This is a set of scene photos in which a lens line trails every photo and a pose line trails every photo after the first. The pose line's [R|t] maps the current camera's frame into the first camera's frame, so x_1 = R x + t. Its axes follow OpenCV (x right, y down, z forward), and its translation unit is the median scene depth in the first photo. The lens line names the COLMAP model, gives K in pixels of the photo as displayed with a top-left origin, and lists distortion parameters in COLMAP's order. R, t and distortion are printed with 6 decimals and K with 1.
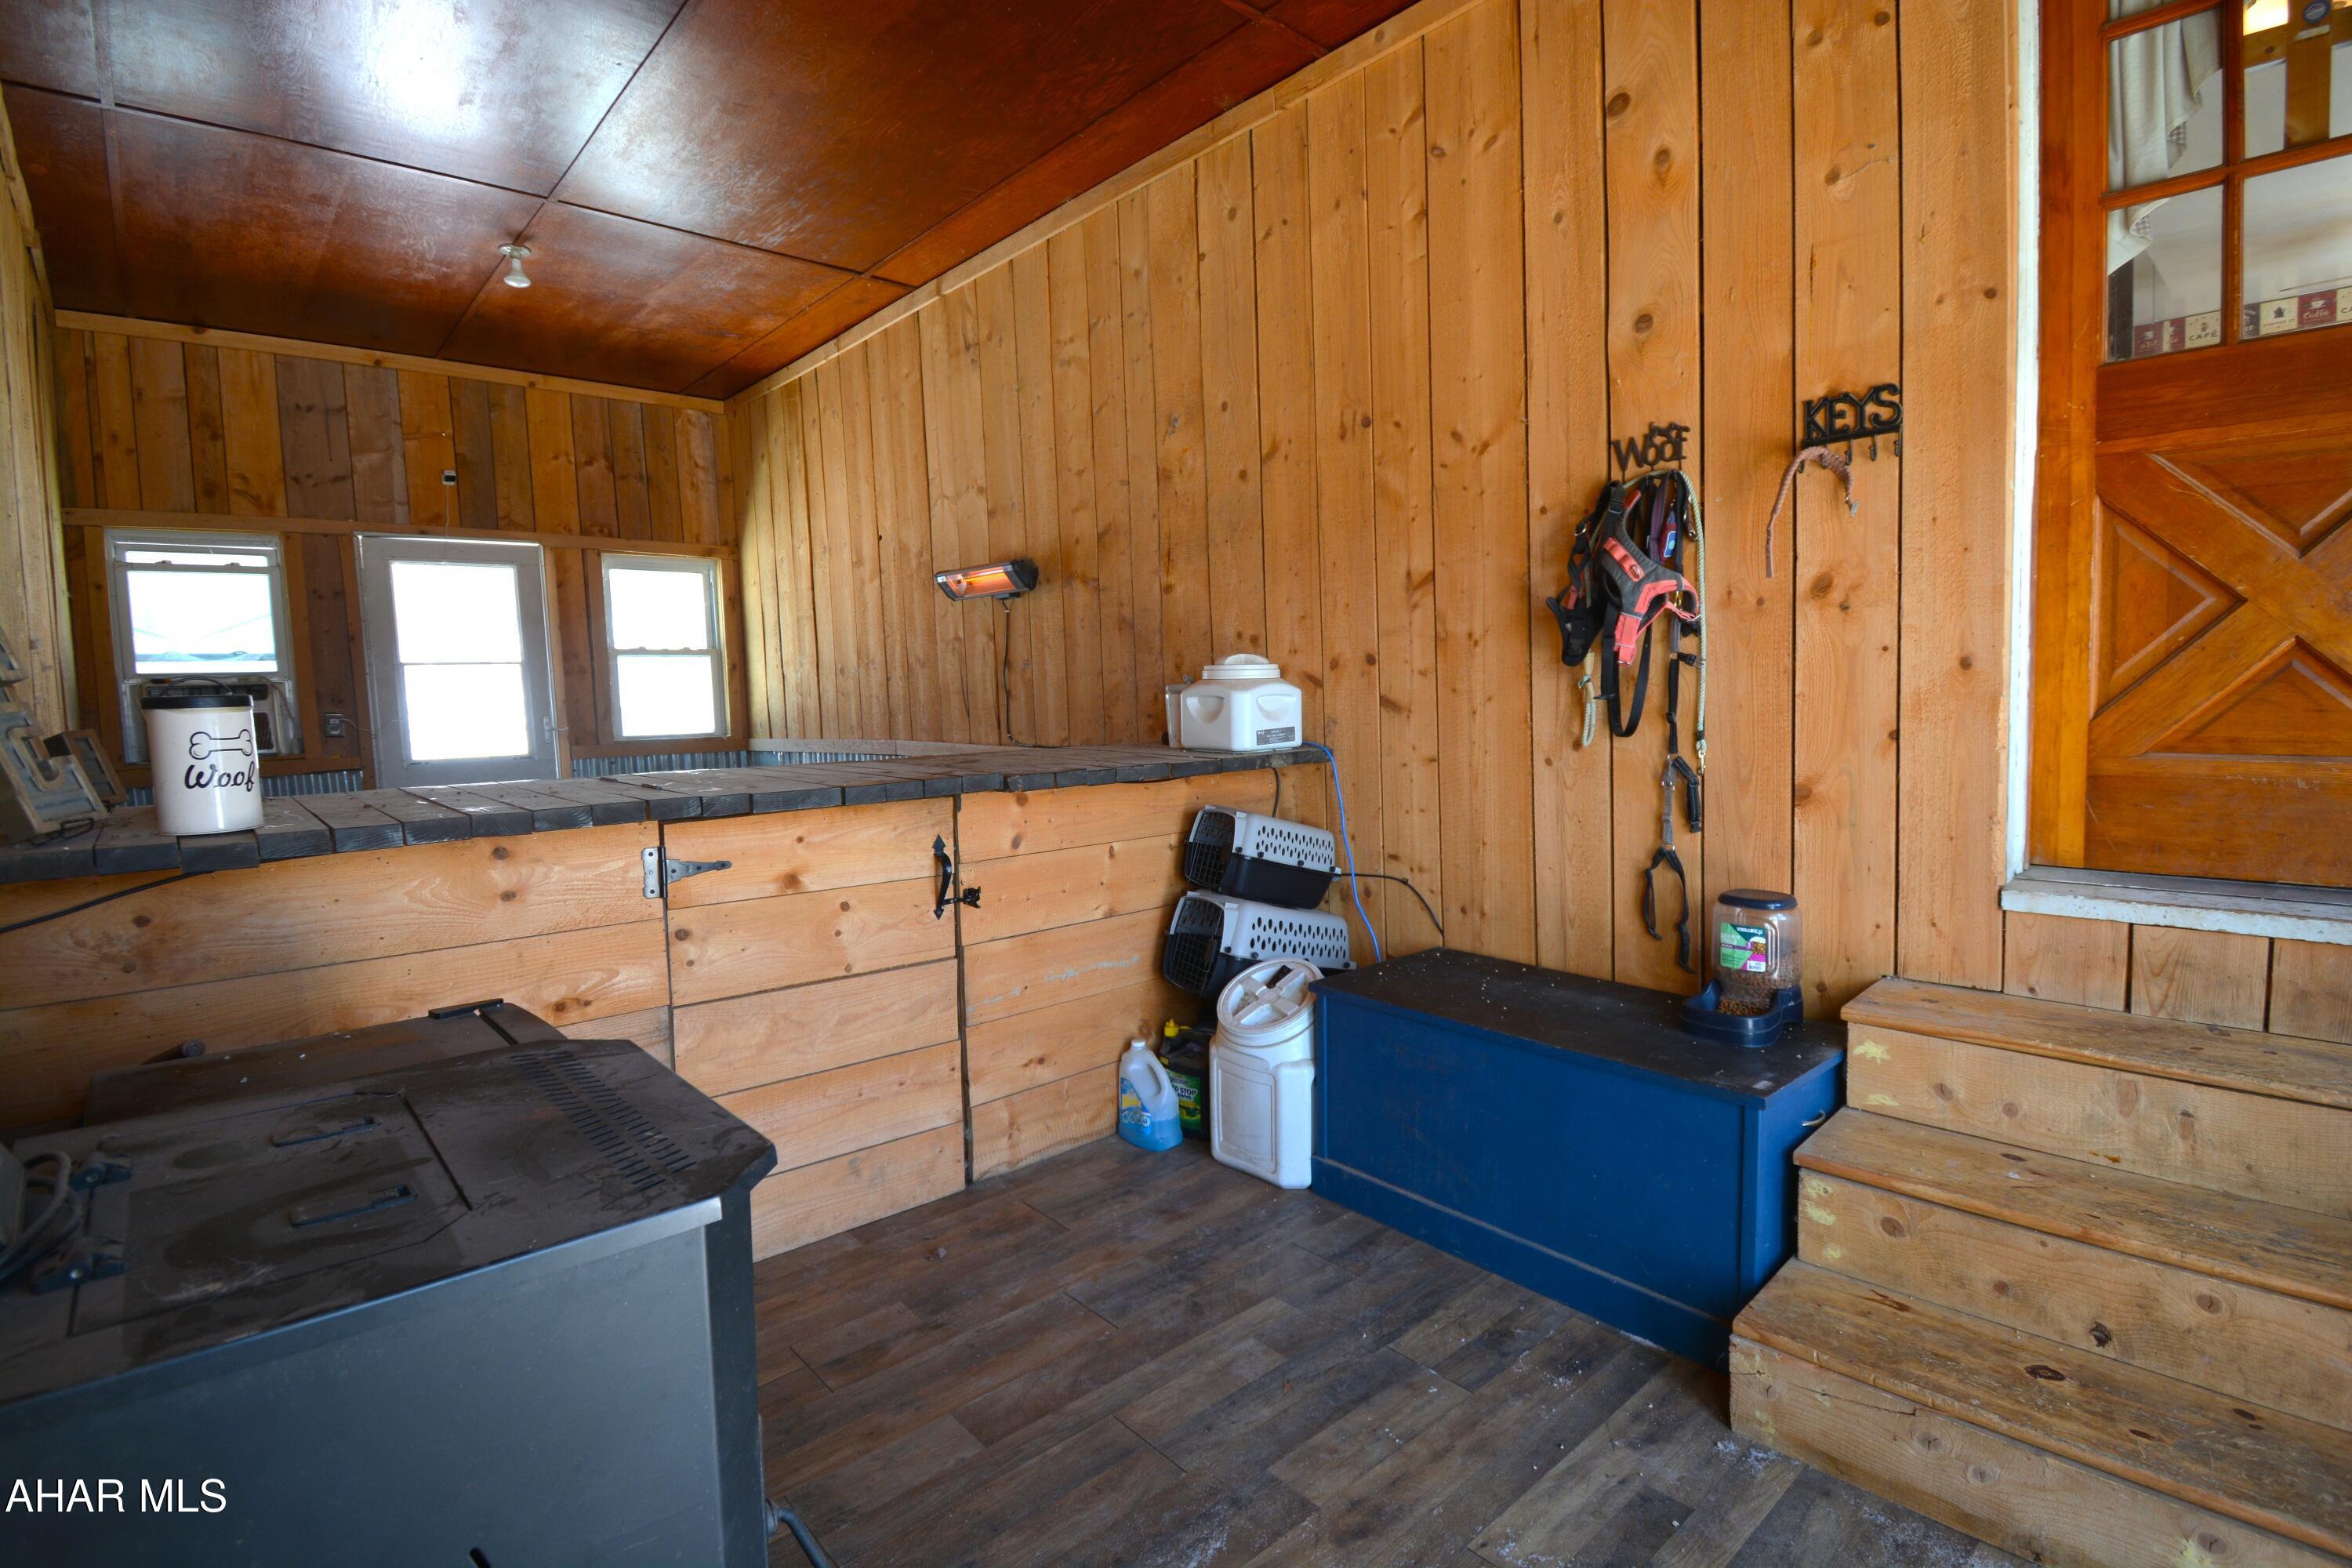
lens RADIAL K [[1131.1, 0, 1176.0], [0, 1131.1, 784.0], [0, 0, 1]] dist [0.002547, -0.022074]
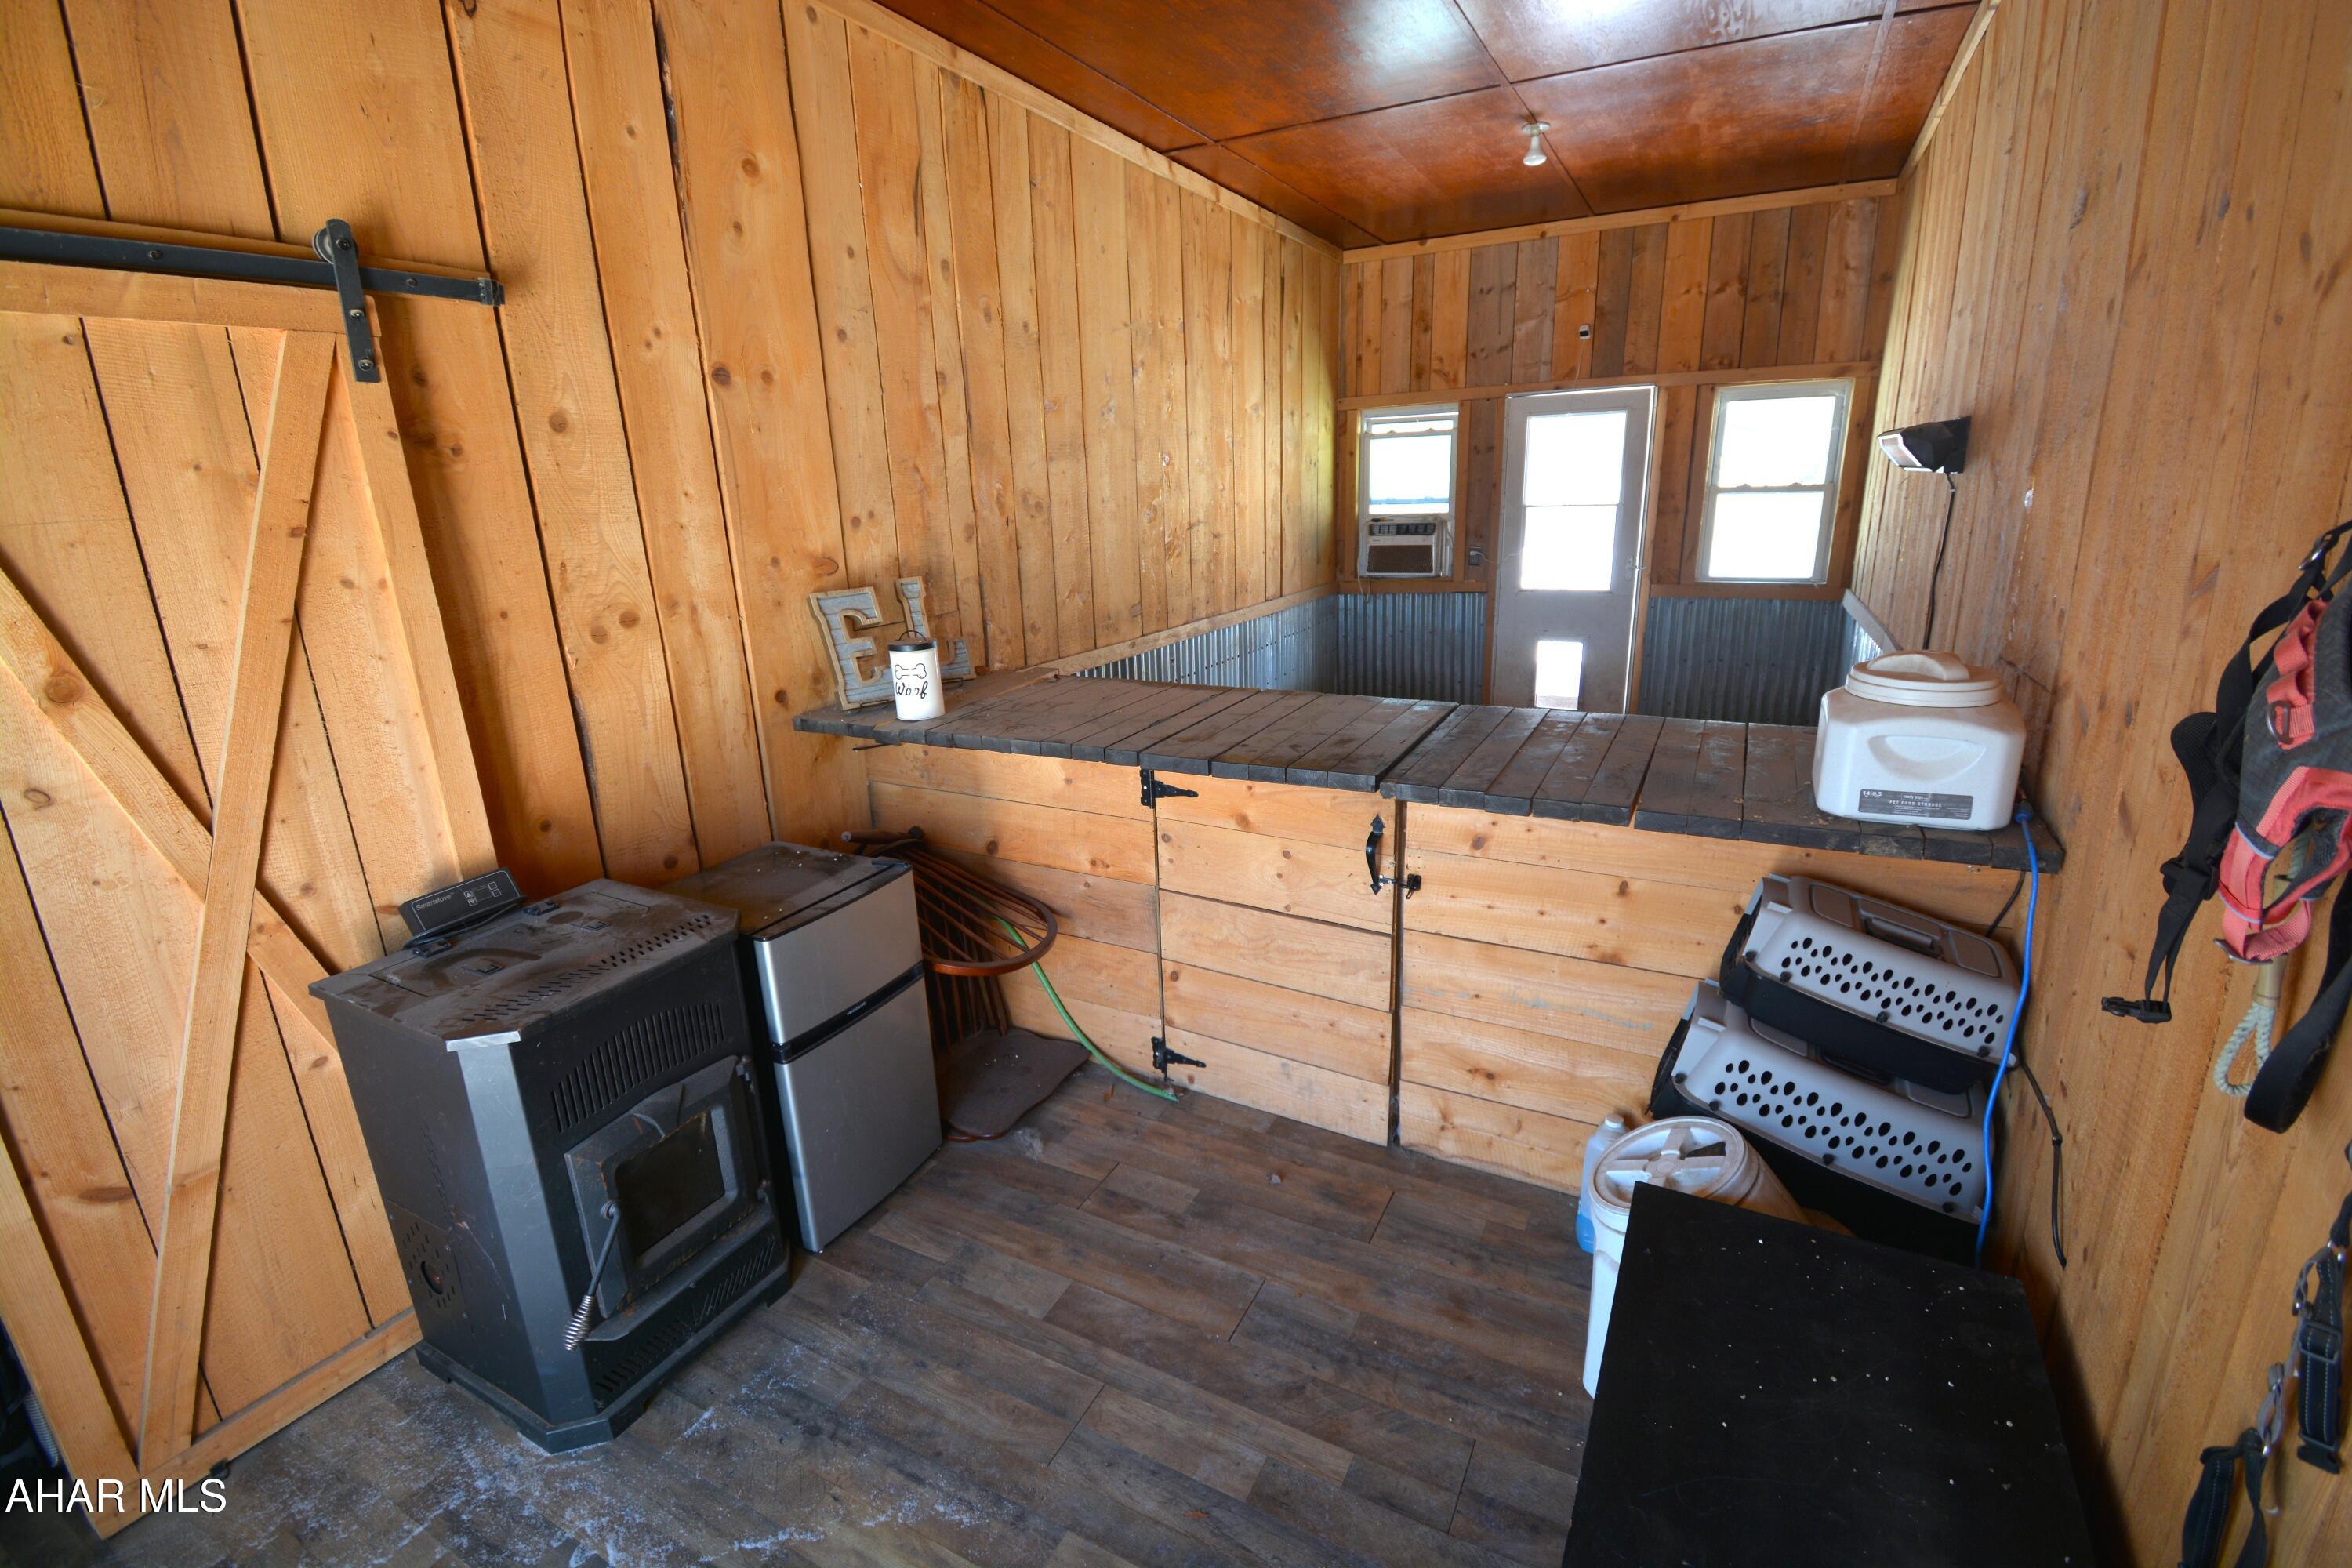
lens RADIAL K [[1031.5, 0, 1179.6], [0, 1031.5, 775.0], [0, 0, 1]] dist [0.016051, -0.024084]
pose [[0.337526, 0.268801, -0.902121, 0.273099], [-0.049806, 0.962119, 0.268043, -0.112985], [0.939997, -0.045540, 0.338128, 0.279017]]
